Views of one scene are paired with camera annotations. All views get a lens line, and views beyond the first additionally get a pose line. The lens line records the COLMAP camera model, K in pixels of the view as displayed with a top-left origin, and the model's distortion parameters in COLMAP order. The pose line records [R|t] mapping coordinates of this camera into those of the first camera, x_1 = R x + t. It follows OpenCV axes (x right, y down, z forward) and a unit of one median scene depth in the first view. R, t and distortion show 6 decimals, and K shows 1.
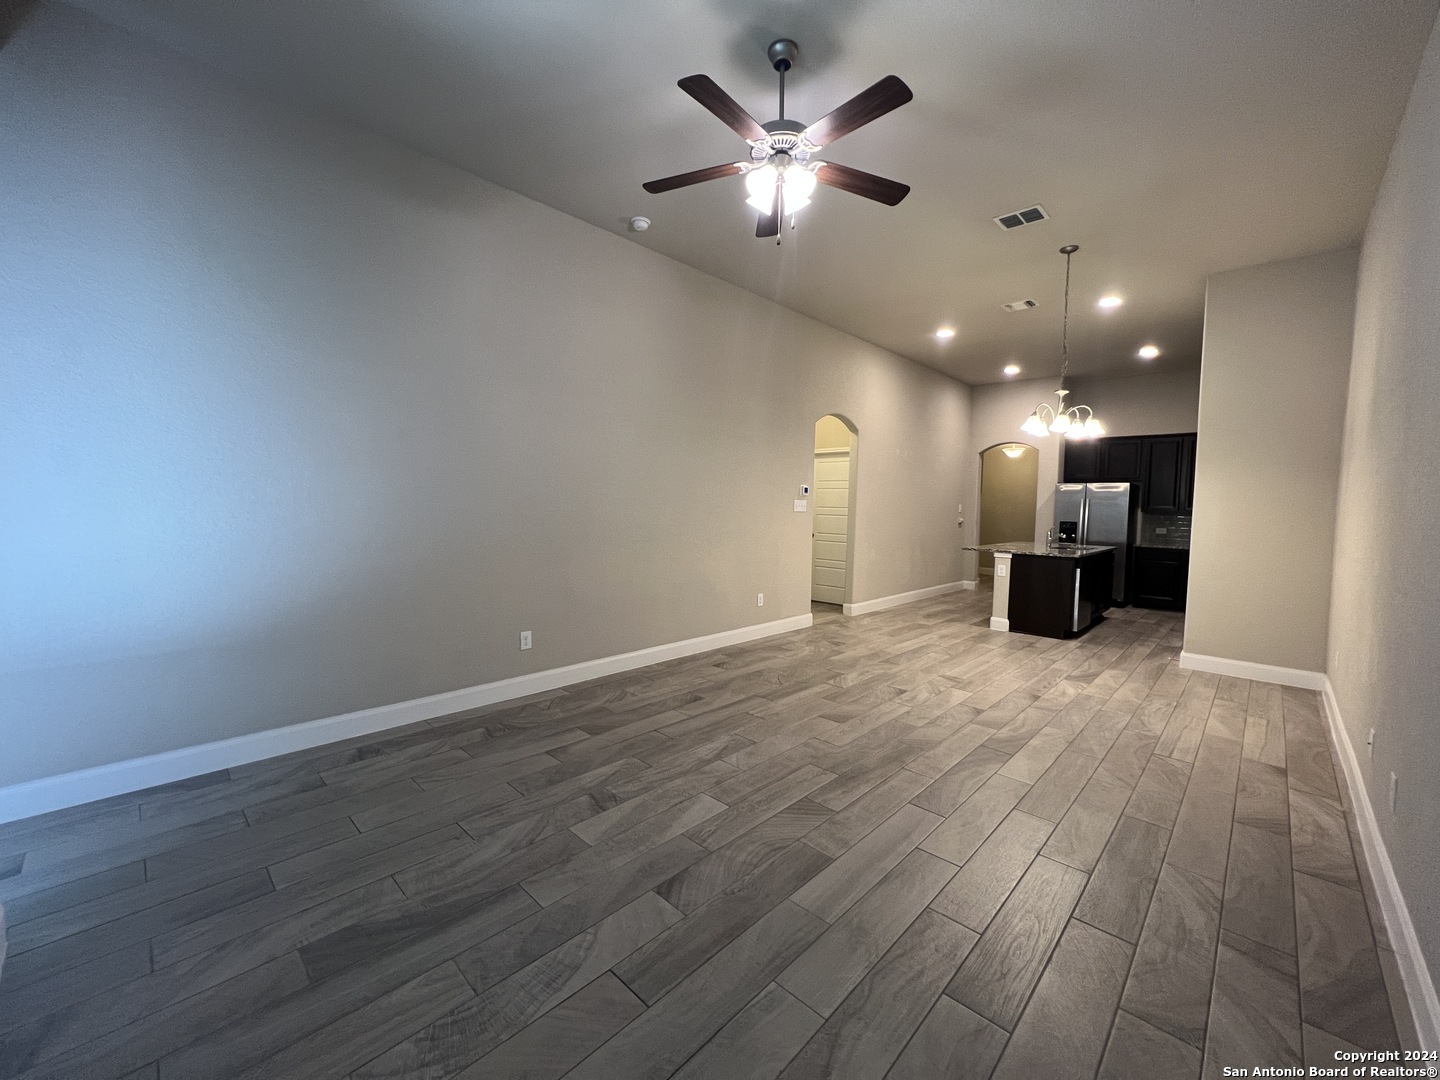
lens RADIAL K [[576.7, 0, 719.7], [0, 576.7, 530.4], [0, 0, 1]] dist [-0.000506, 0.000934]
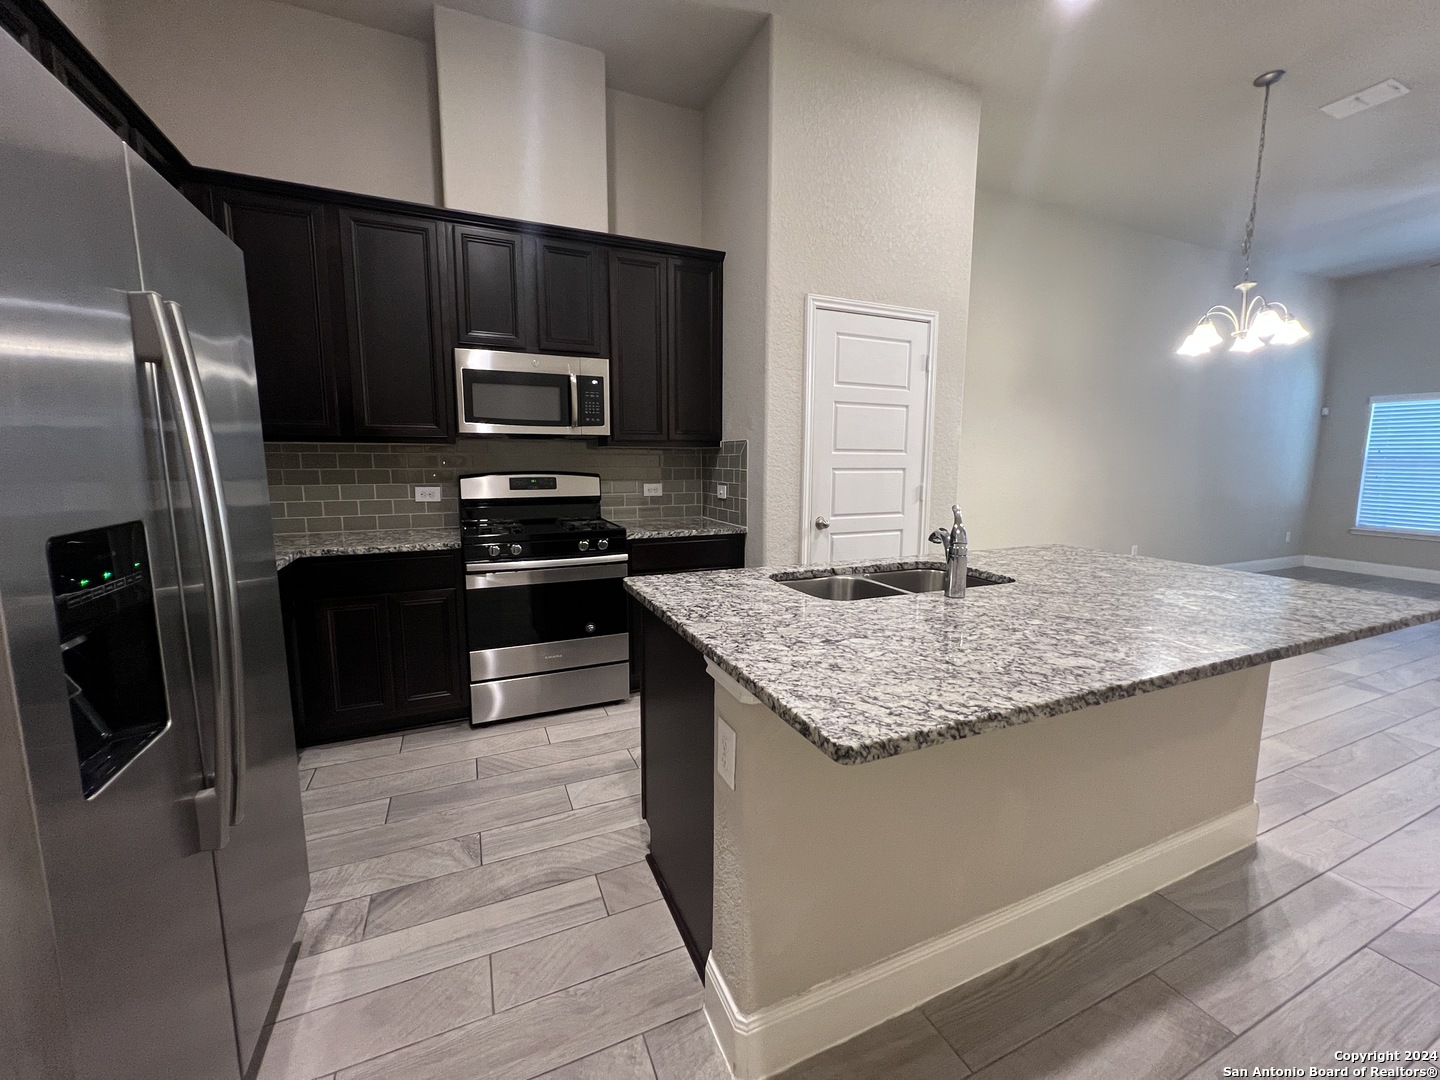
lens RADIAL K [[578.2, 0, 718.3], [0, 578.2, 532.4], [0, 0, 1]] dist [-0.000498, 0.000610]
pose [[-0.924634, -0.073872, 0.373623, 0.966432], [-0.006185, 0.983792, 0.179205, -0.062723], [-0.380806, 0.163388, -0.910105, 2.087795]]
